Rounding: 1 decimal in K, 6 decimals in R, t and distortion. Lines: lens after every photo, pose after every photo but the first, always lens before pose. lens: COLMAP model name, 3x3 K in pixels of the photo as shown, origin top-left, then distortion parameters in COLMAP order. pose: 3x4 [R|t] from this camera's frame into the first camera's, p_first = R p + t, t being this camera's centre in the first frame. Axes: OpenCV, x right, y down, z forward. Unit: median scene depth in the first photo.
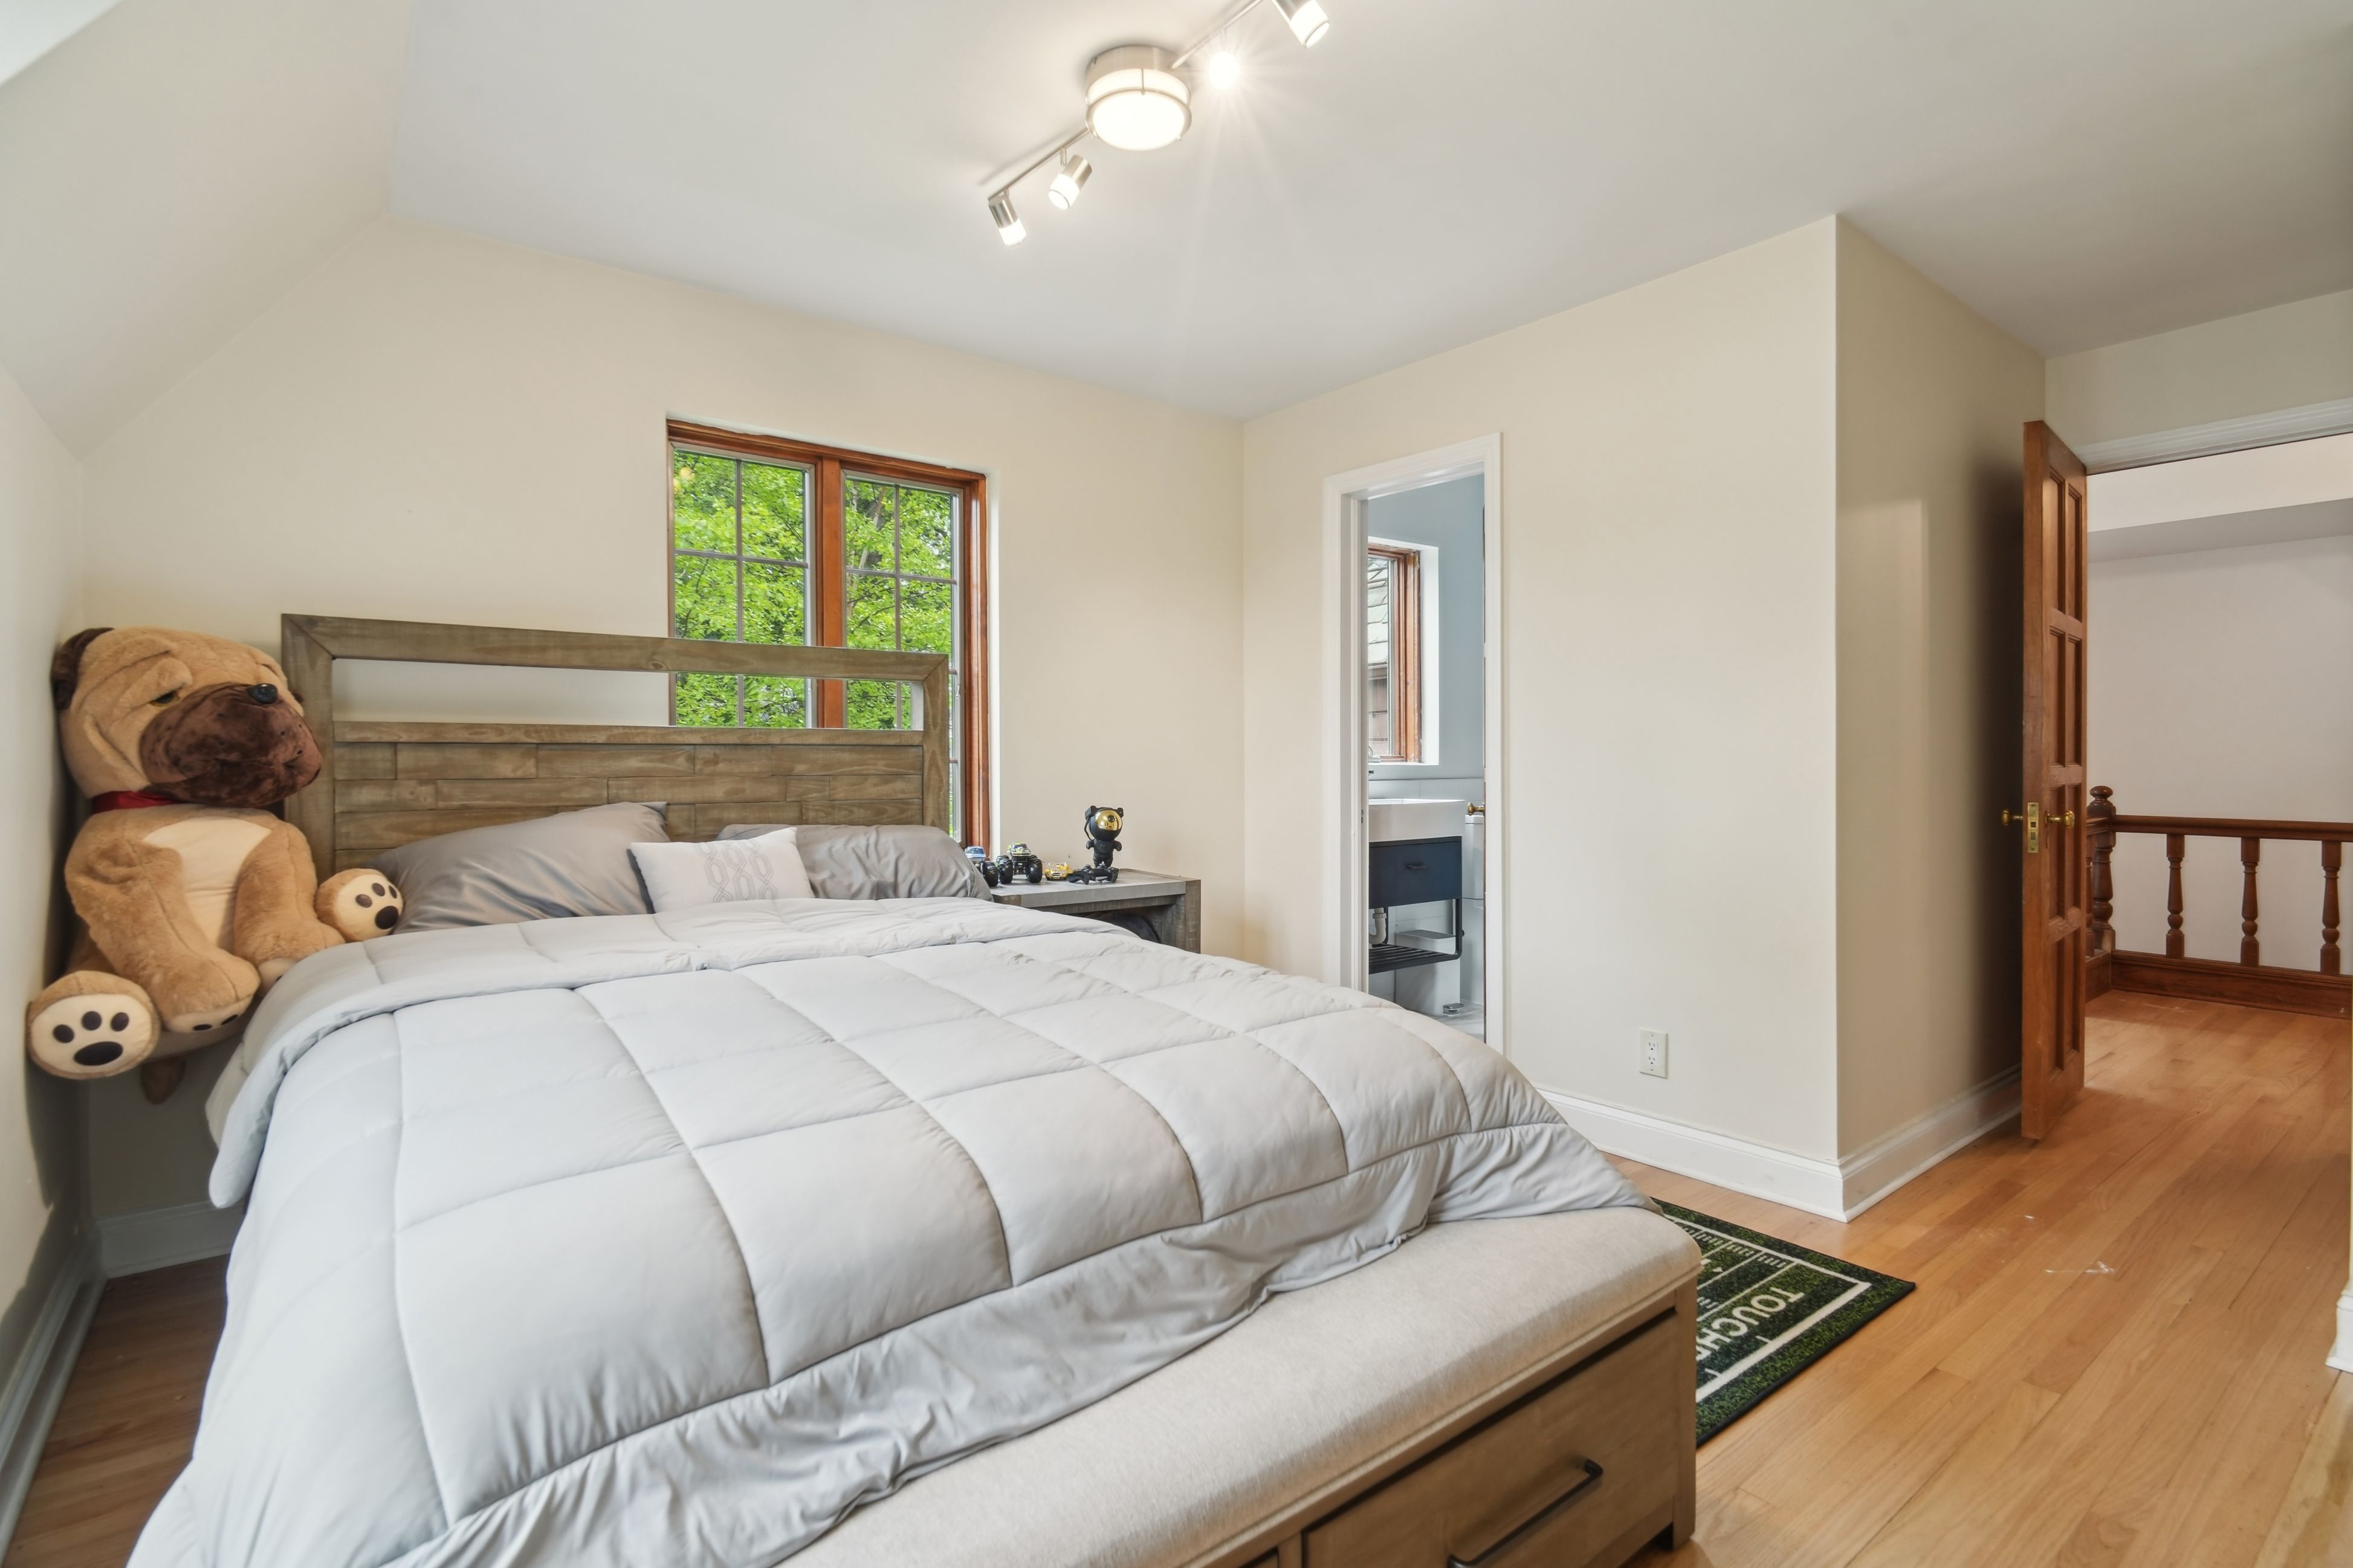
lens RADIAL K [[1127.9, 0, 1184.4], [0, 1127.9, 777.6], [0, 0, 1]] dist [0.002404, -0.000561]
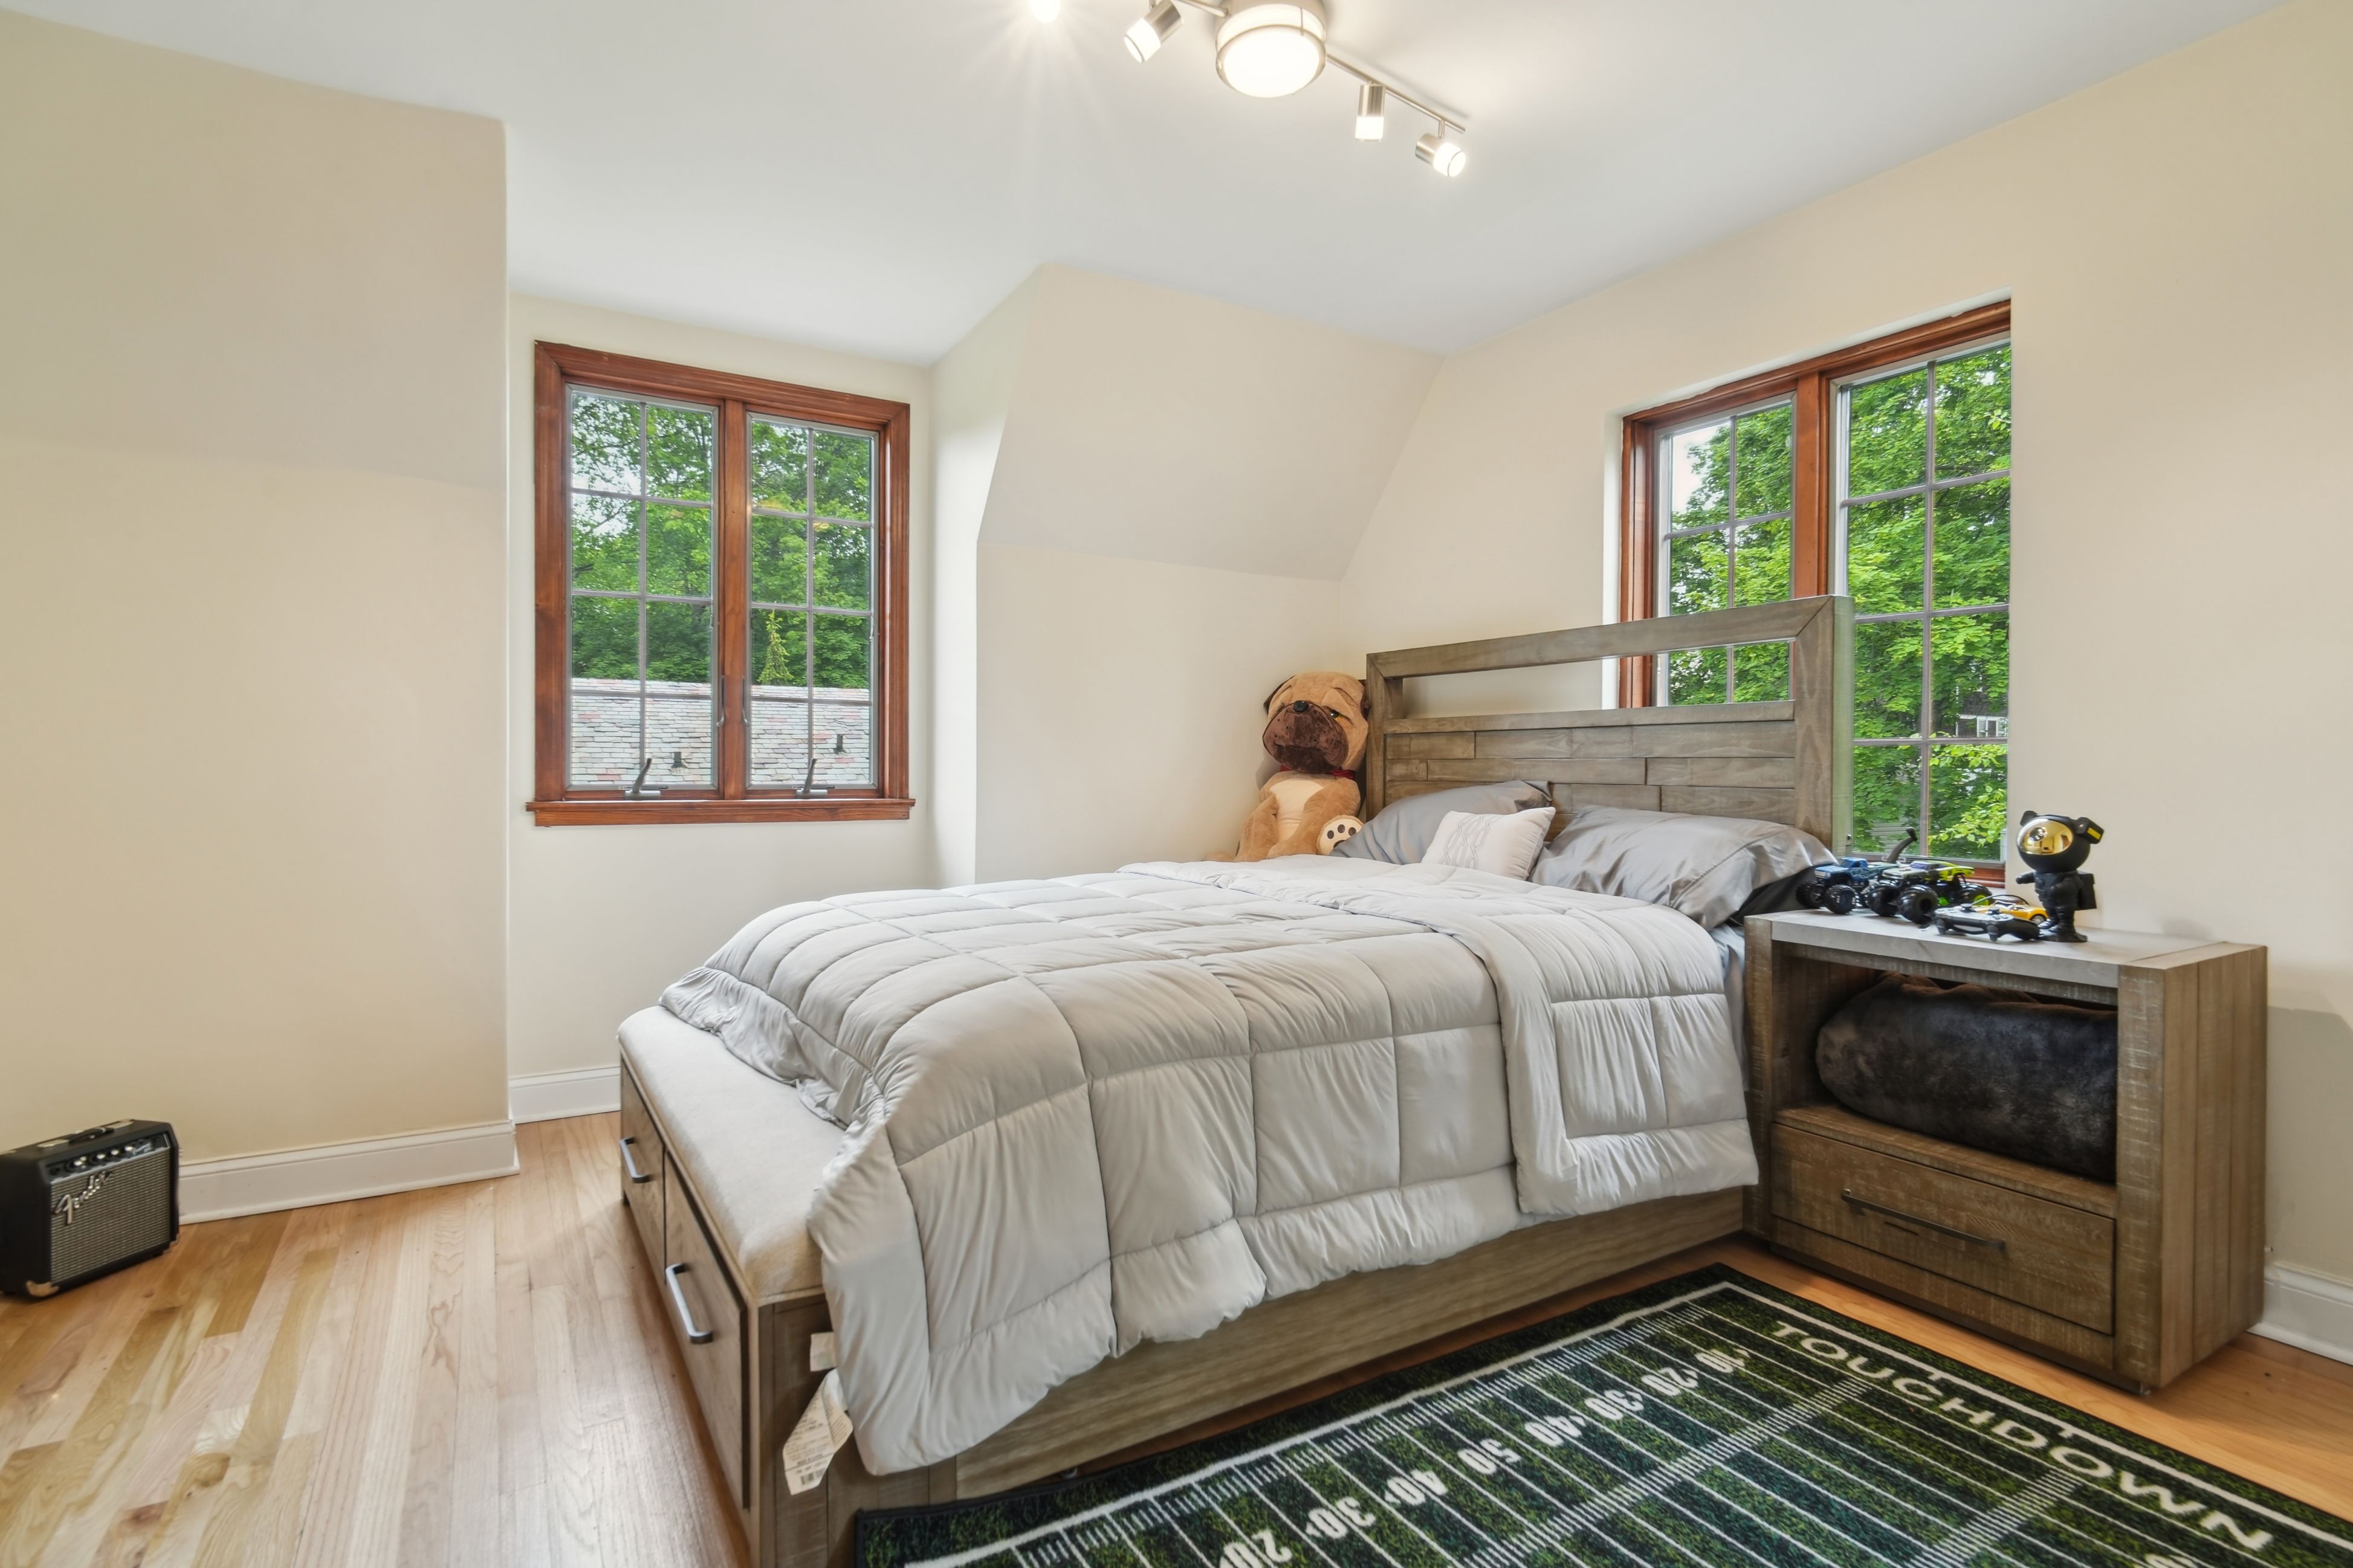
lens RADIAL K [[1127.9, 0, 1184.4], [0, 1127.9, 777.6], [0, 0, 1]] dist [0.002404, -0.000561]
pose [[-0.129357, 0.016406, -0.991462, 0.620015], [-0.011287, 0.999774, 0.018016, 0.002195], [0.991534, 0.013522, -0.129143, 0.715104]]
